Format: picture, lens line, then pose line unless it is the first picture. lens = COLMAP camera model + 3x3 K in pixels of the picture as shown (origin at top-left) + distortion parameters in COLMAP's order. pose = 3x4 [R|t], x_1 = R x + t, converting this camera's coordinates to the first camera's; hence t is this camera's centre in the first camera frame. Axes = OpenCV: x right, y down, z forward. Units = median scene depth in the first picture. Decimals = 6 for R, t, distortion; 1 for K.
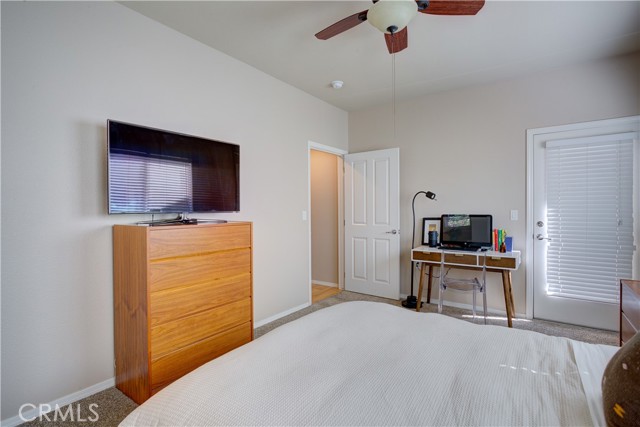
lens RADIAL K [[312.8, 0, 319.1], [0, 312.8, 212.4], [0, 0, 1]] dist [-0.024478, 0.000487]
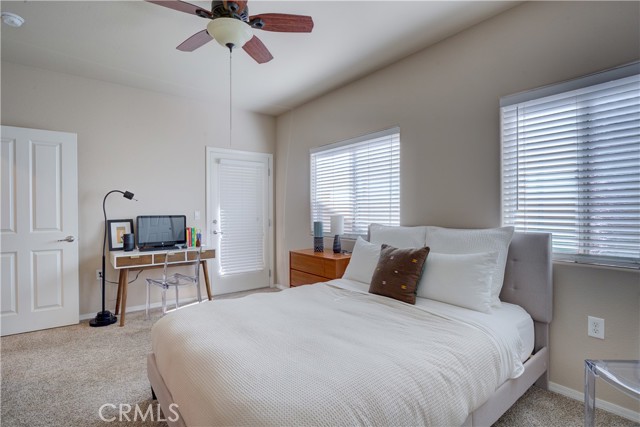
lens RADIAL K [[312.8, 0, 316.3], [0, 312.8, 214.4], [0, 0, 1]] dist [-0.024478, 0.000487]
pose [[0.269745, -0.012027, 0.962857, -0.382123], [0.009268, 0.999908, 0.009893, -0.002257], [-0.962887, 0.006256, 0.269832, 0.217616]]
